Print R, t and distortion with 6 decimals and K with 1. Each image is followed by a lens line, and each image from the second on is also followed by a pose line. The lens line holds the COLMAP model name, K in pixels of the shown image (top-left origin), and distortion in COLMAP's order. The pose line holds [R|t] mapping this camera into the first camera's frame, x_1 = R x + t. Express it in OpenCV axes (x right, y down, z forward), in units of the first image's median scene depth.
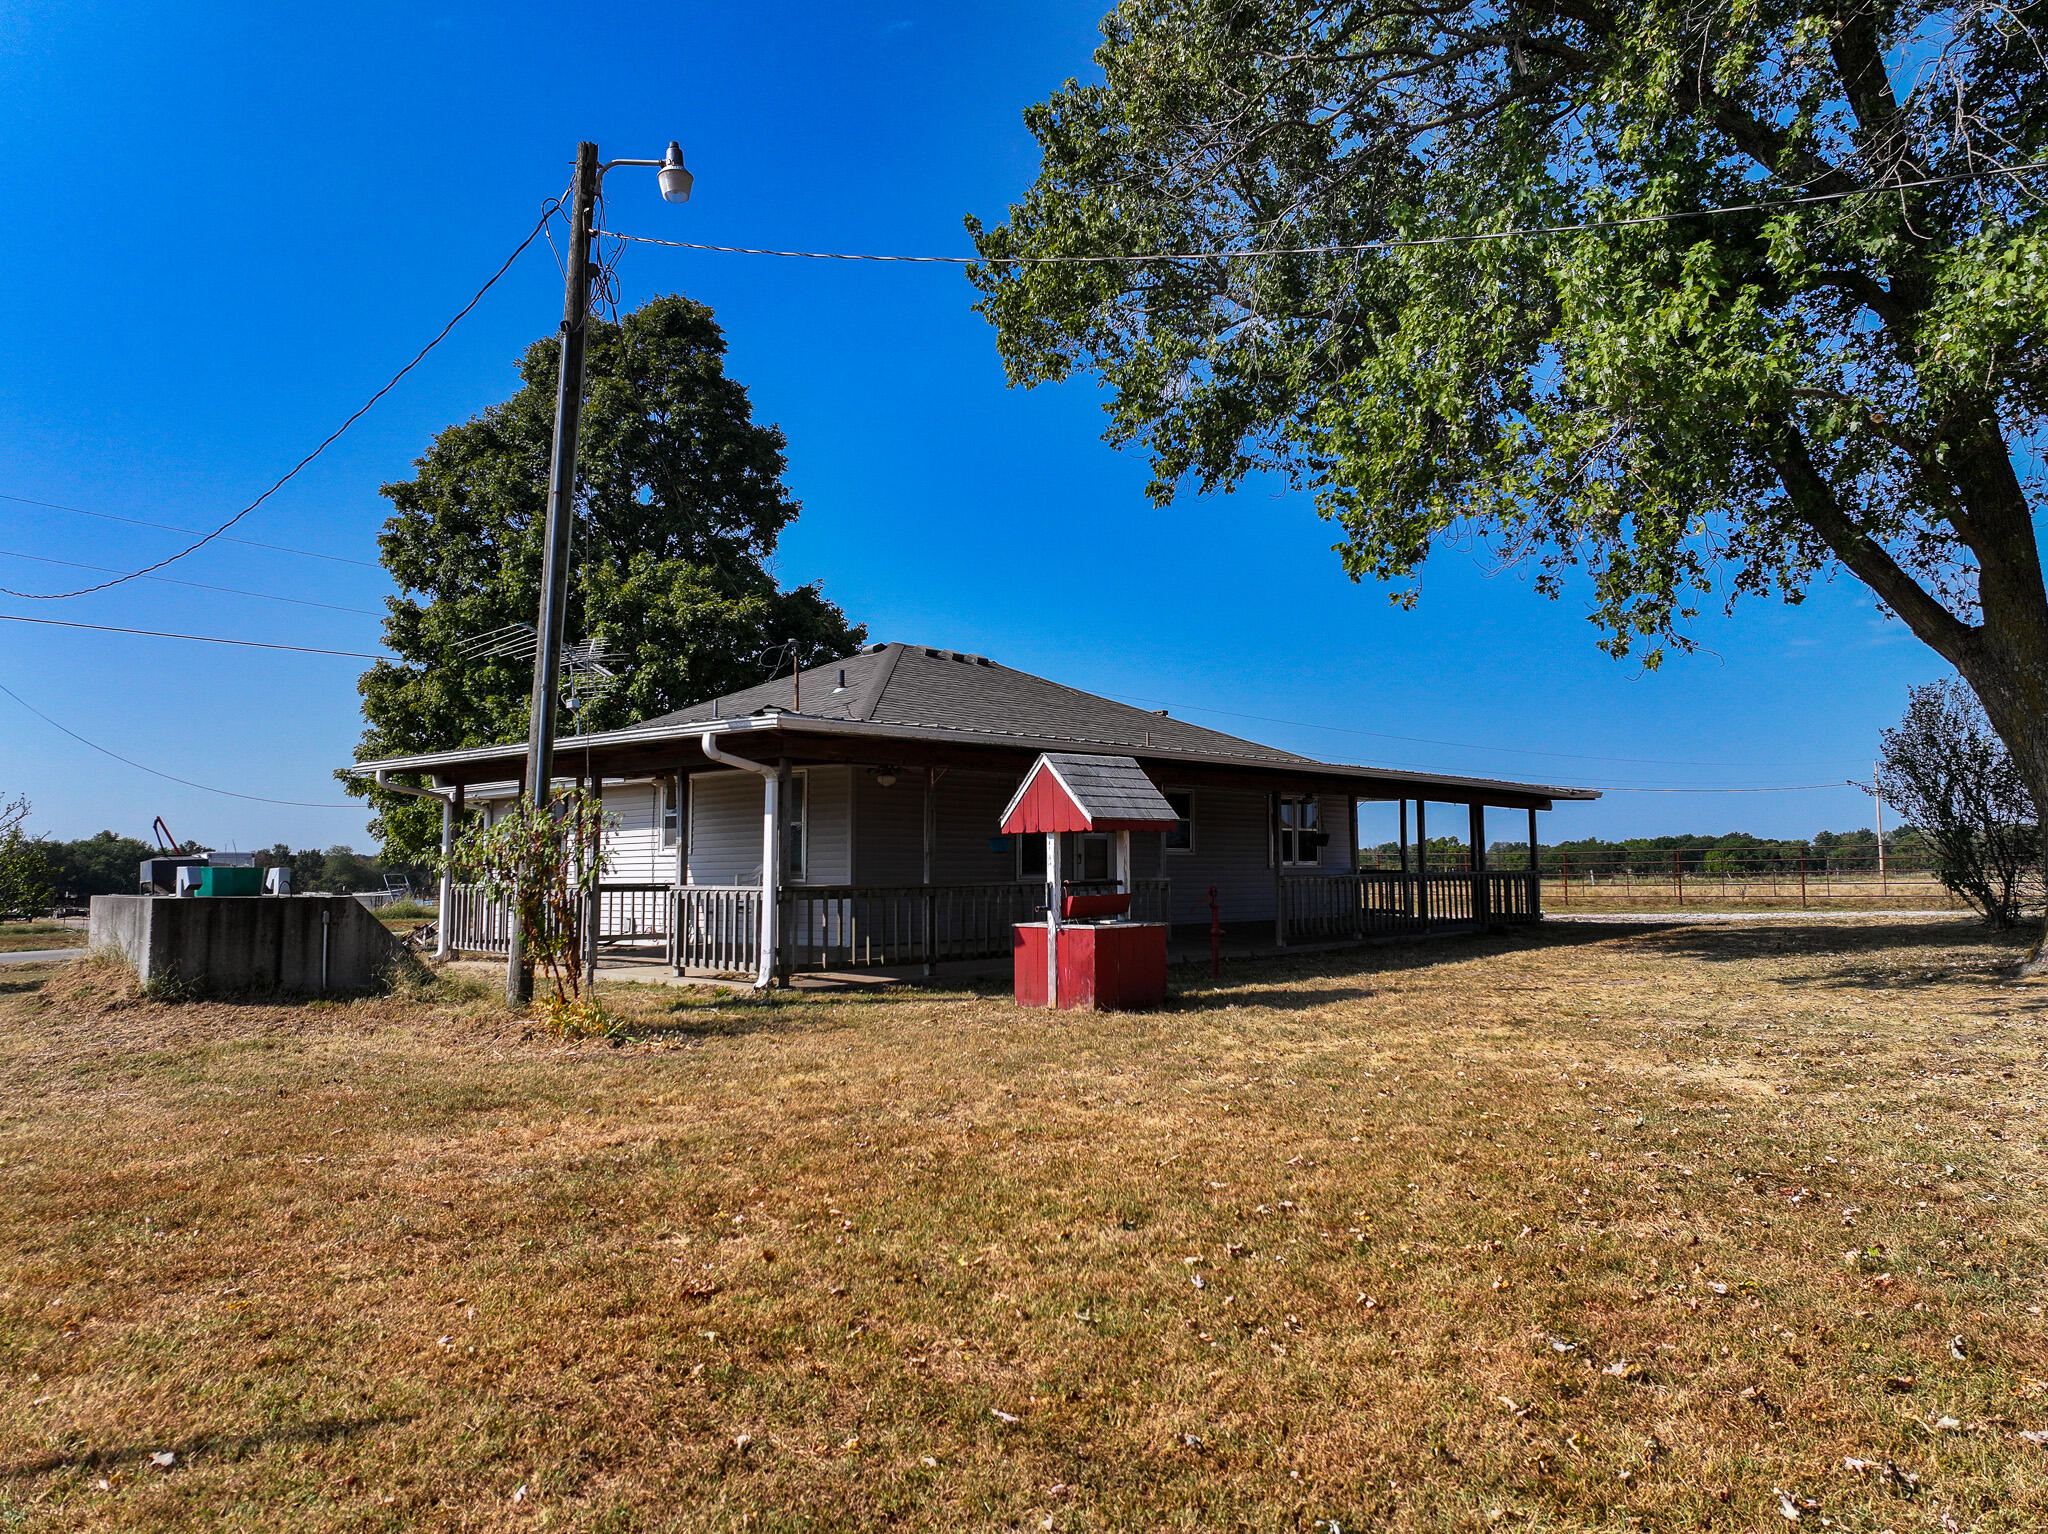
lens RADIAL K [[1444.7, 0, 1021.2], [0, 1444.7, 775.3], [0, 0, 1]] dist [-0.003840, 0.017079]
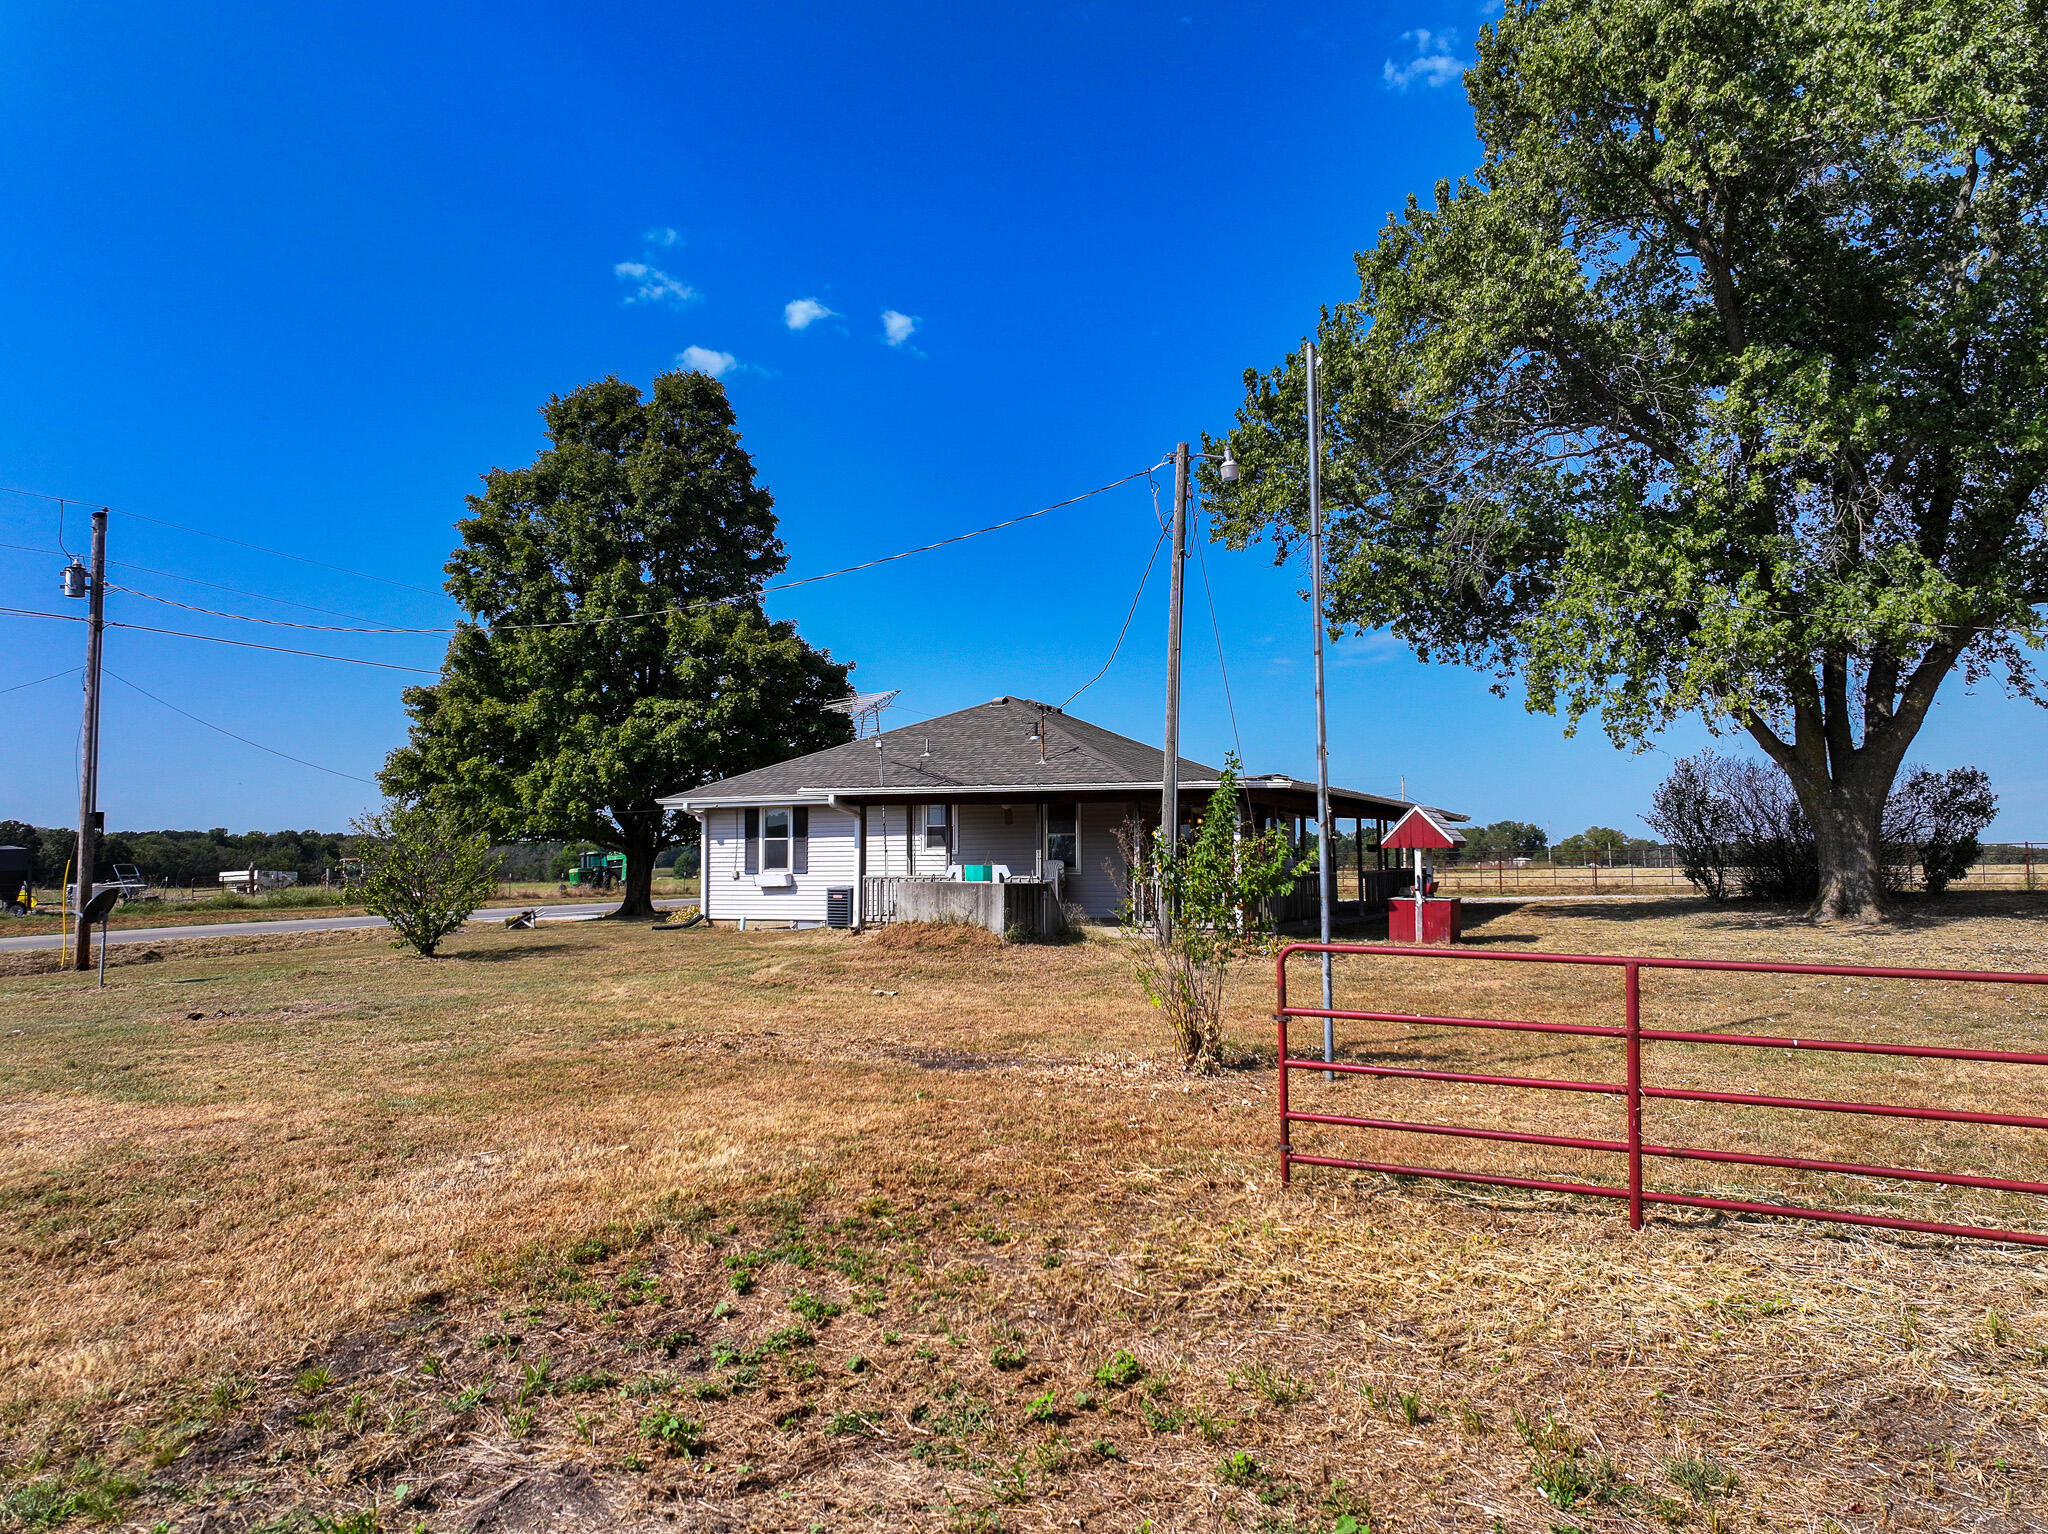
lens RADIAL K [[1444.7, 0, 1026.9], [0, 1444.7, 761.0], [0, 0, 1]] dist [-0.003840, 0.017079]
pose [[0.954635, 0.025759, 0.296663, -0.558637], [-0.024635, 0.999668, -0.007529, -0.025913], [-0.296758, -0.000120, 0.954953, -0.343360]]
